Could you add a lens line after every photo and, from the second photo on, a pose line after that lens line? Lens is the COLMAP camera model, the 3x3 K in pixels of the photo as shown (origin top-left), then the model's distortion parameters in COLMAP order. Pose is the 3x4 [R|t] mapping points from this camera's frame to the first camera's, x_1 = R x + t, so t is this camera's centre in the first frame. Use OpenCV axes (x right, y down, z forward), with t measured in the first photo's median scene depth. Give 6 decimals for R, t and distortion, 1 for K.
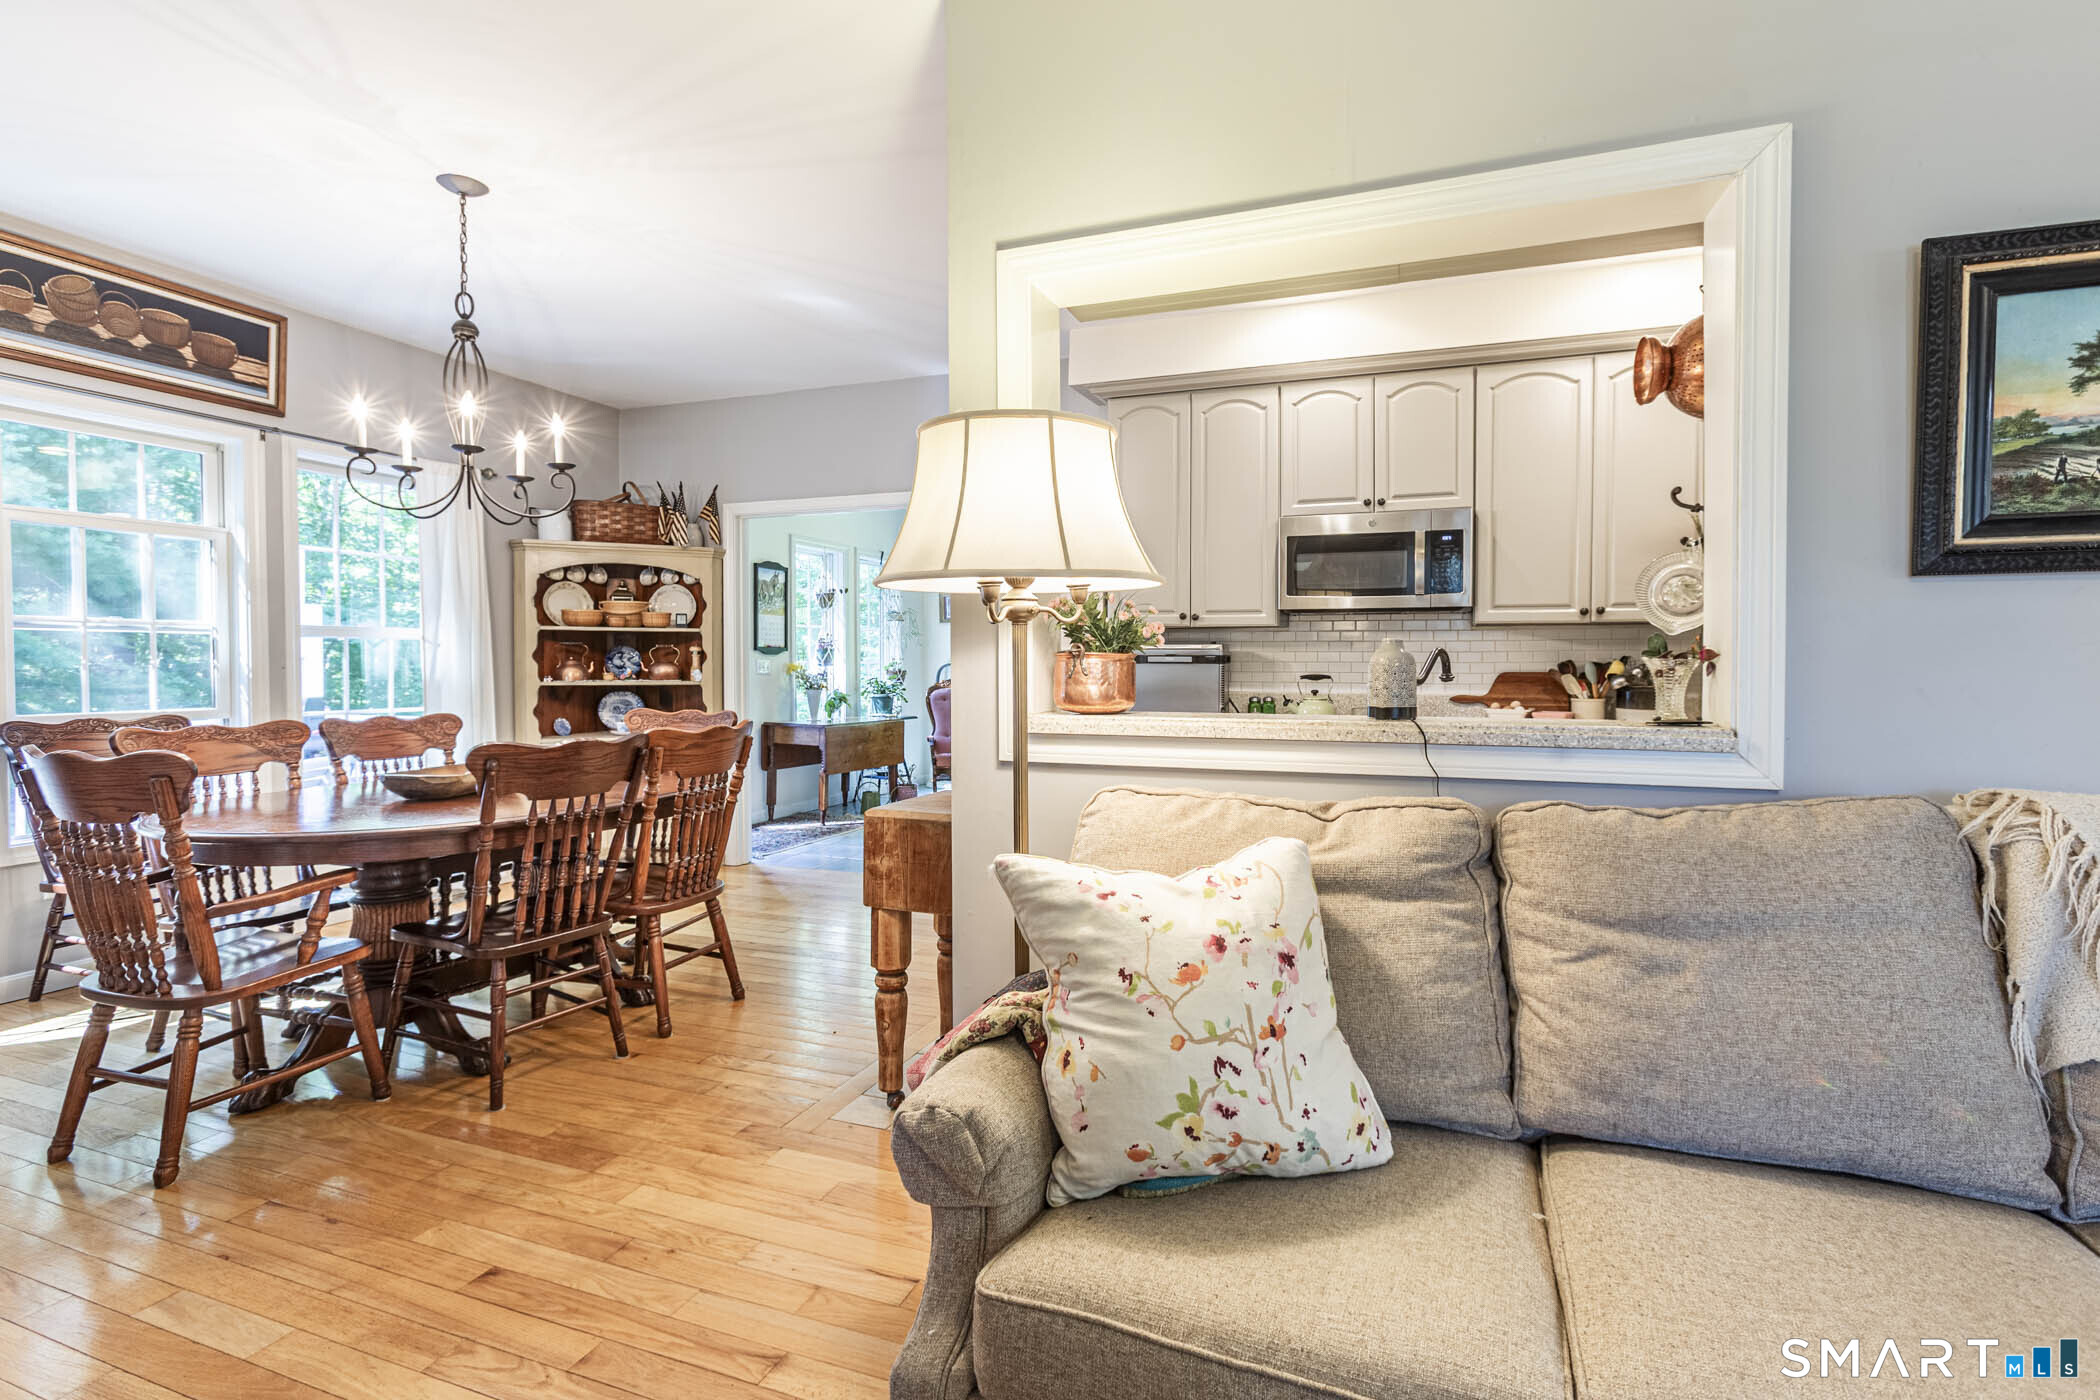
lens RADIAL K [[962.9, 0, 1051.0], [0, 962.9, 680.3], [0, 0, 1]] dist [-0.004214, 0.002656]
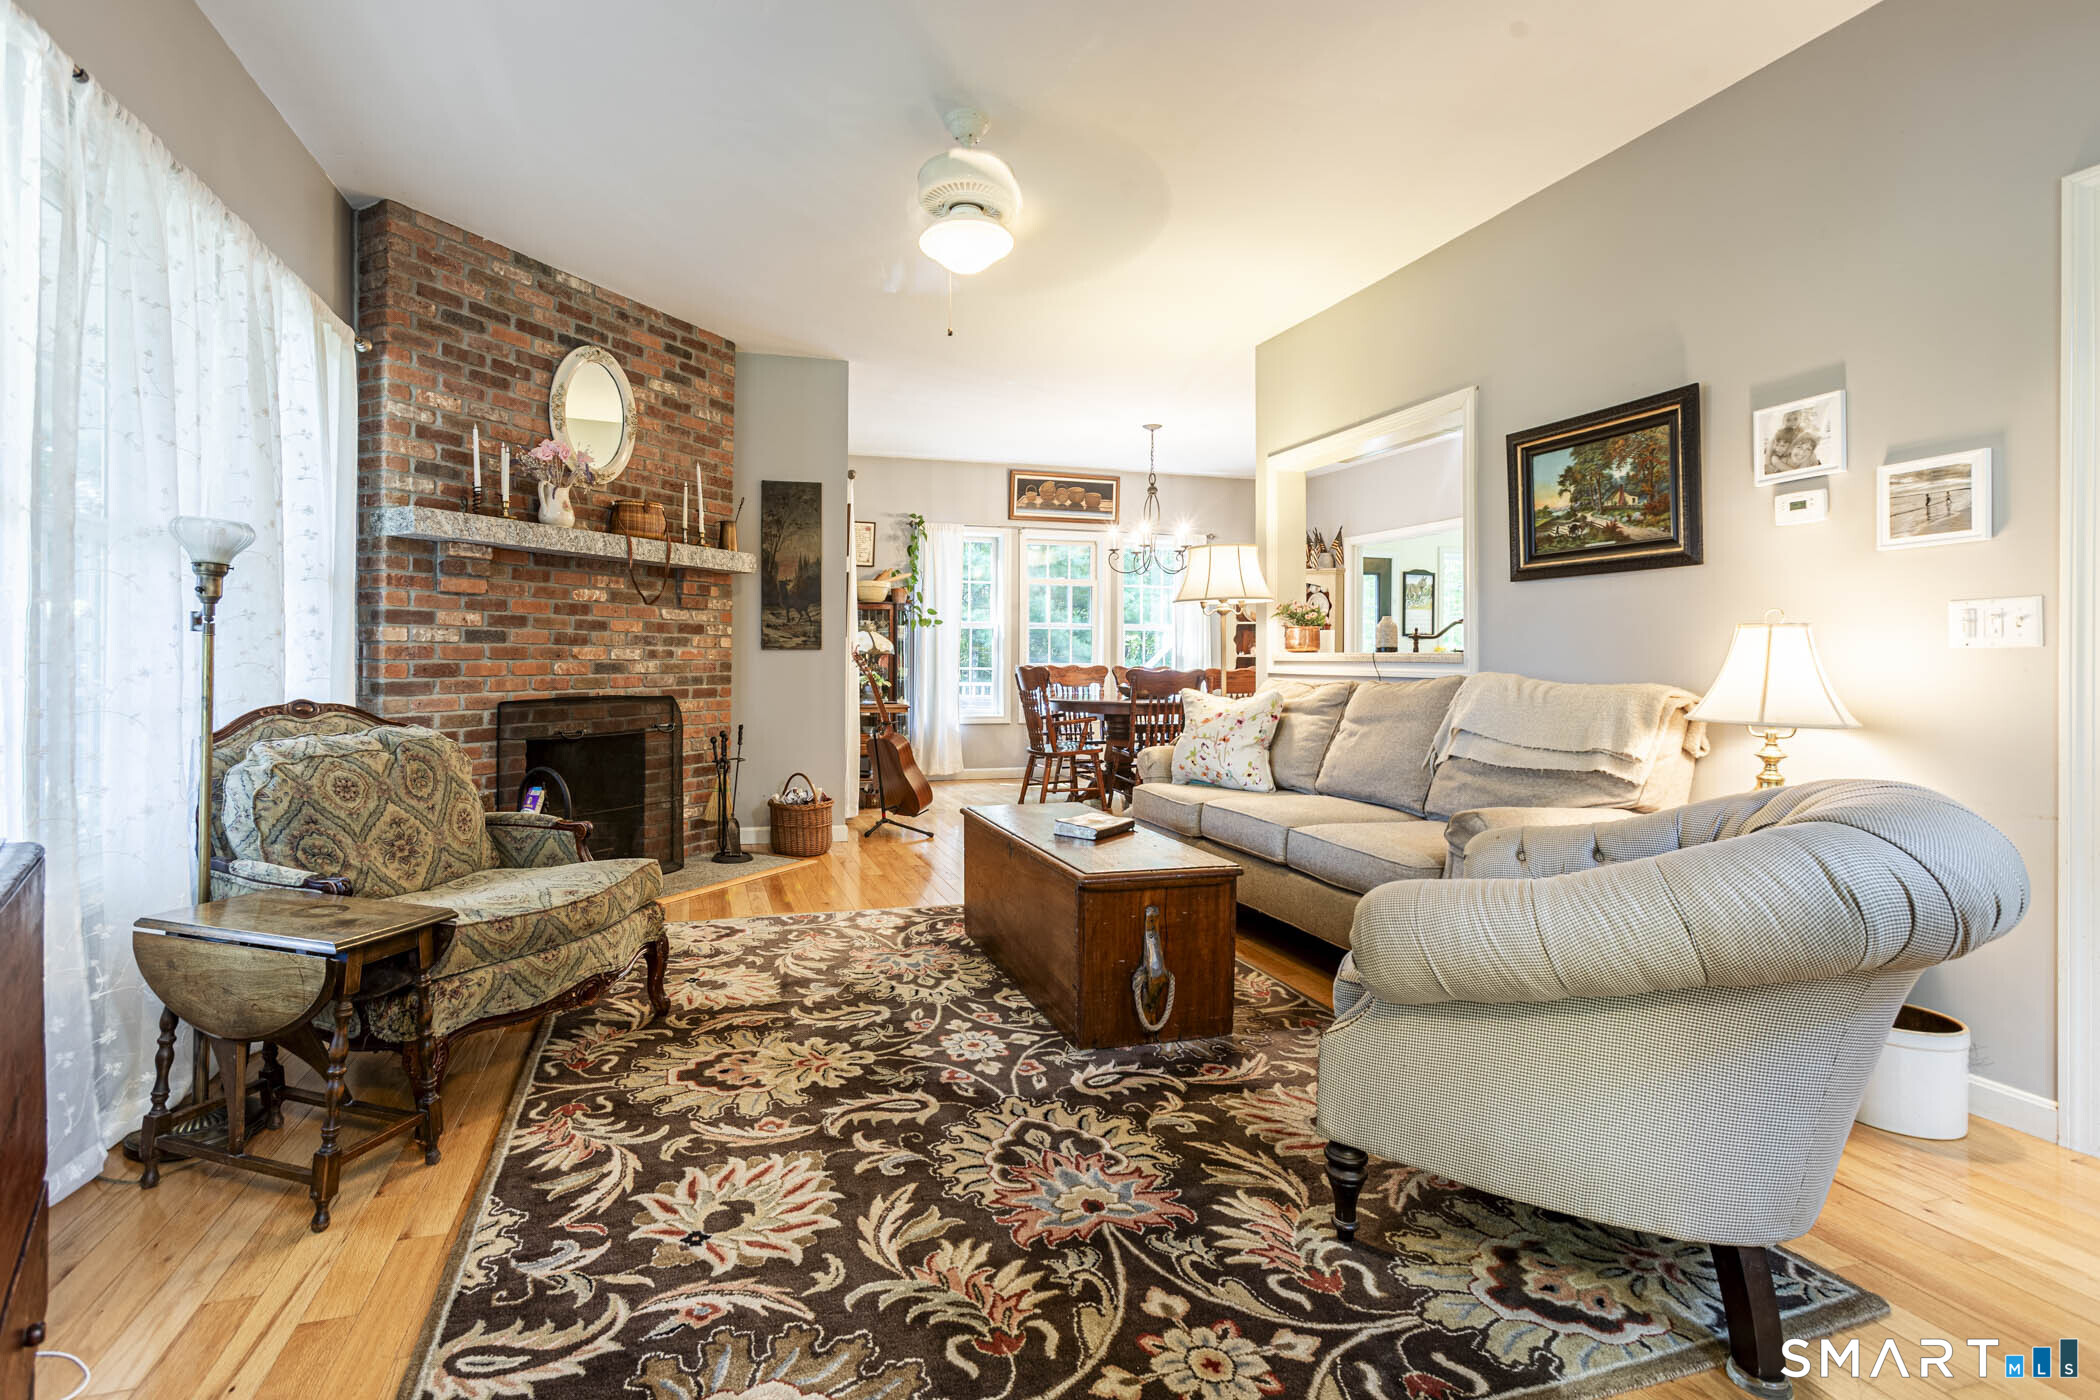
lens RADIAL K [[962.9, 0, 999.8], [0, 962.9, 691.0], [0, 0, 1]] dist [-0.004214, 0.002656]
pose [[0.607999, 0.031720, -0.793304, 0.752066], [-0.019912, 0.999496, 0.024704, 0.044153], [0.793688, 0.000776, 0.608324, -0.504952]]
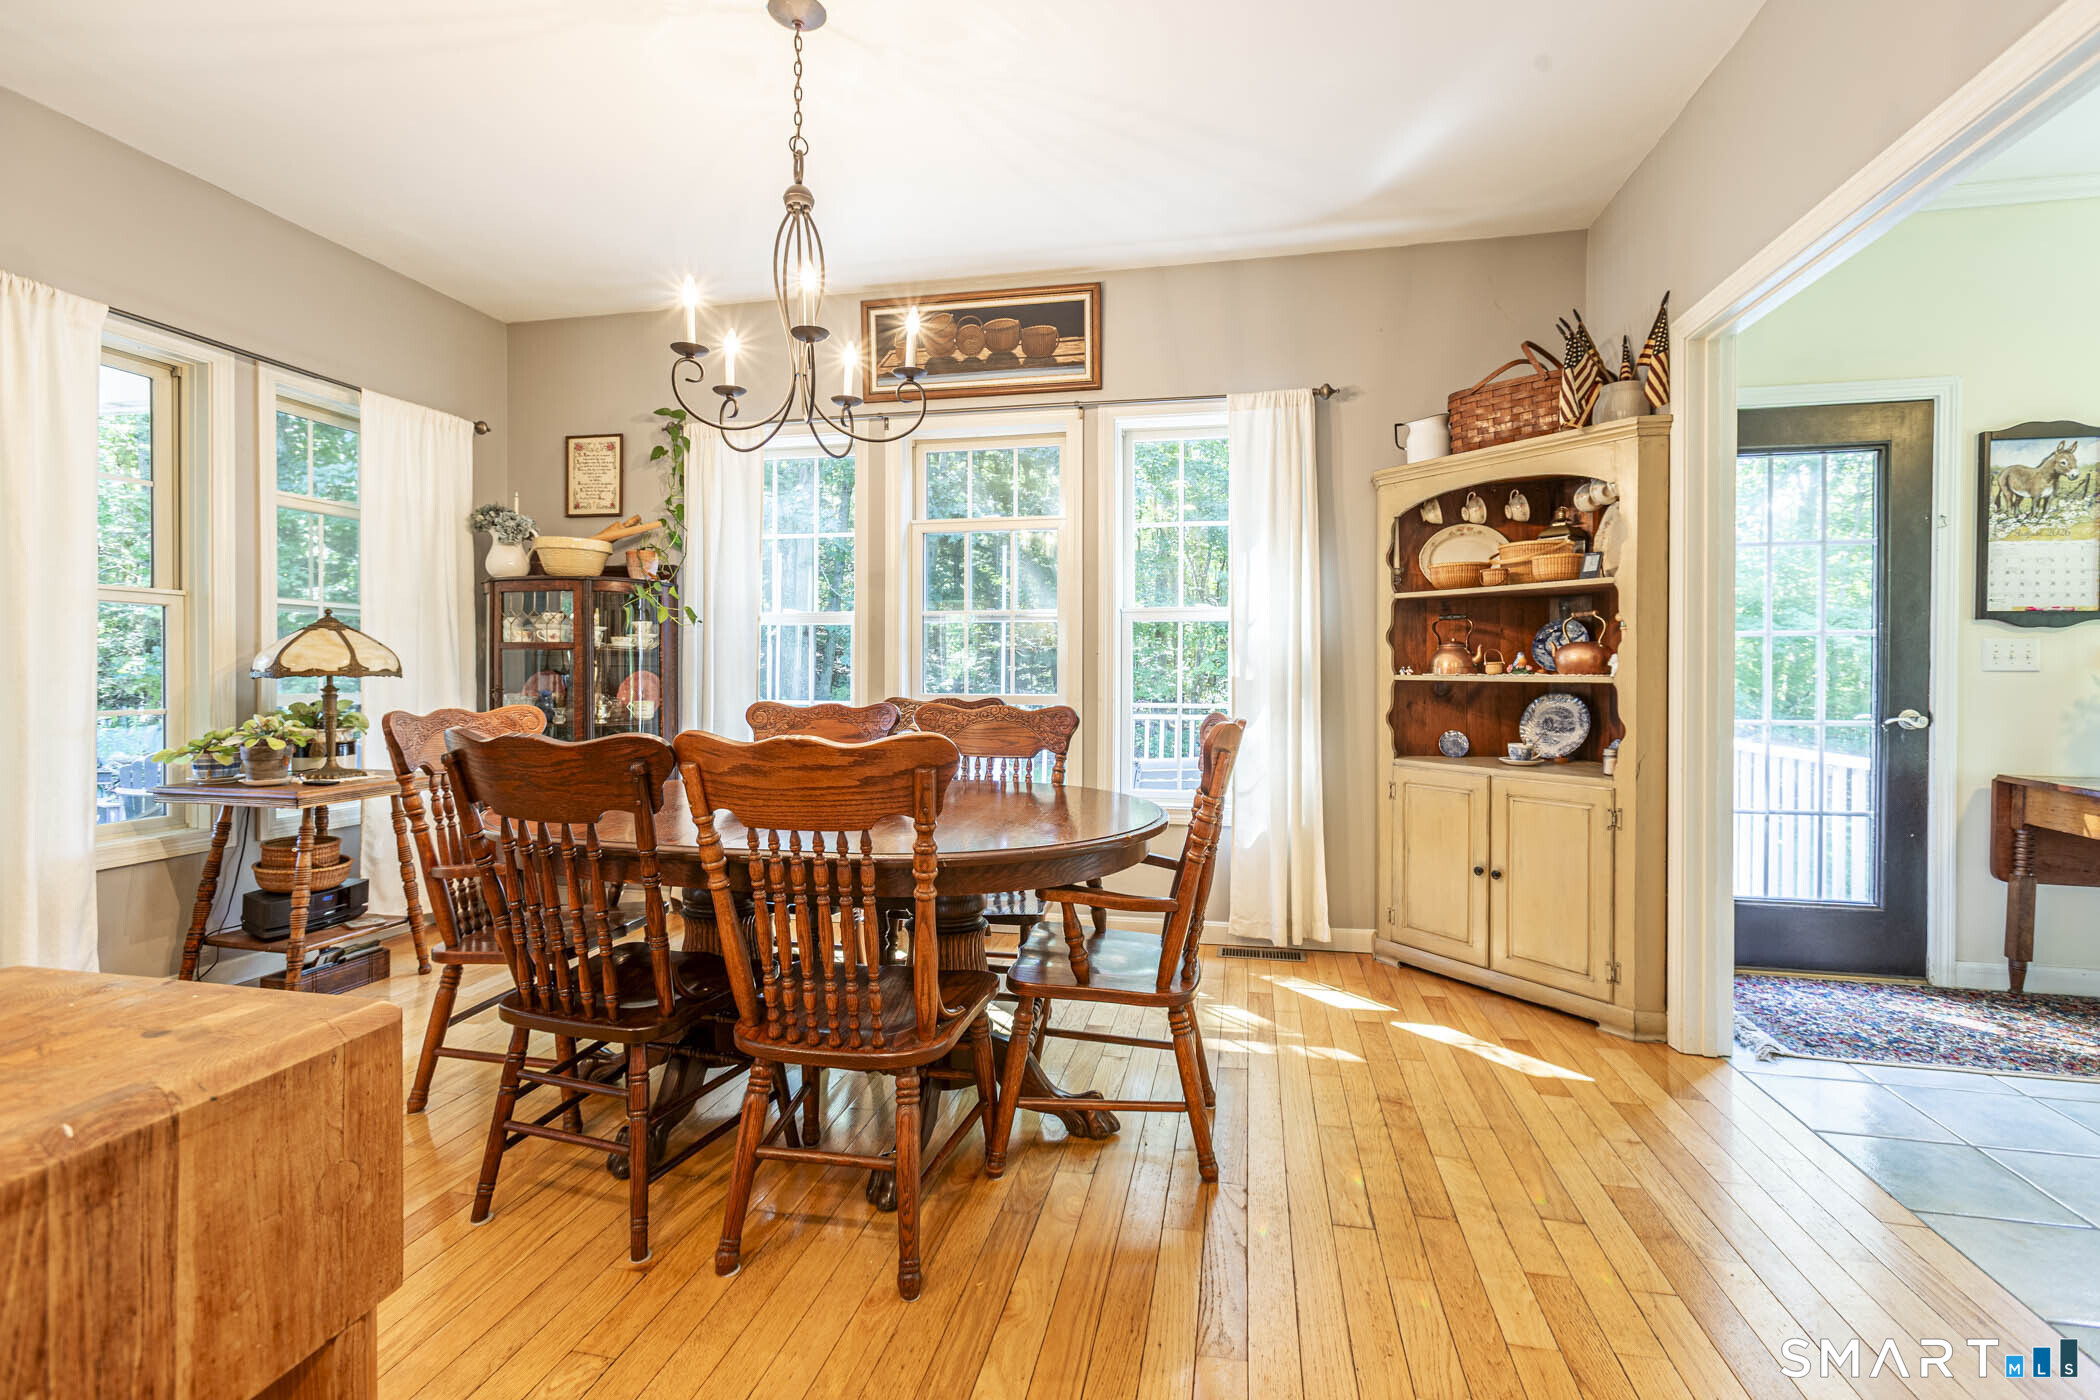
lens RADIAL K [[962.9, 0, 1034.6], [0, 962.9, 686.1], [0, 0, 1]] dist [-0.004214, 0.002656]
pose [[0.165820, 0.015626, -0.986032, 0.135973], [-0.022134, 0.999682, 0.012120, 0.009308], [0.985908, 0.019815, 0.166113, 0.812814]]
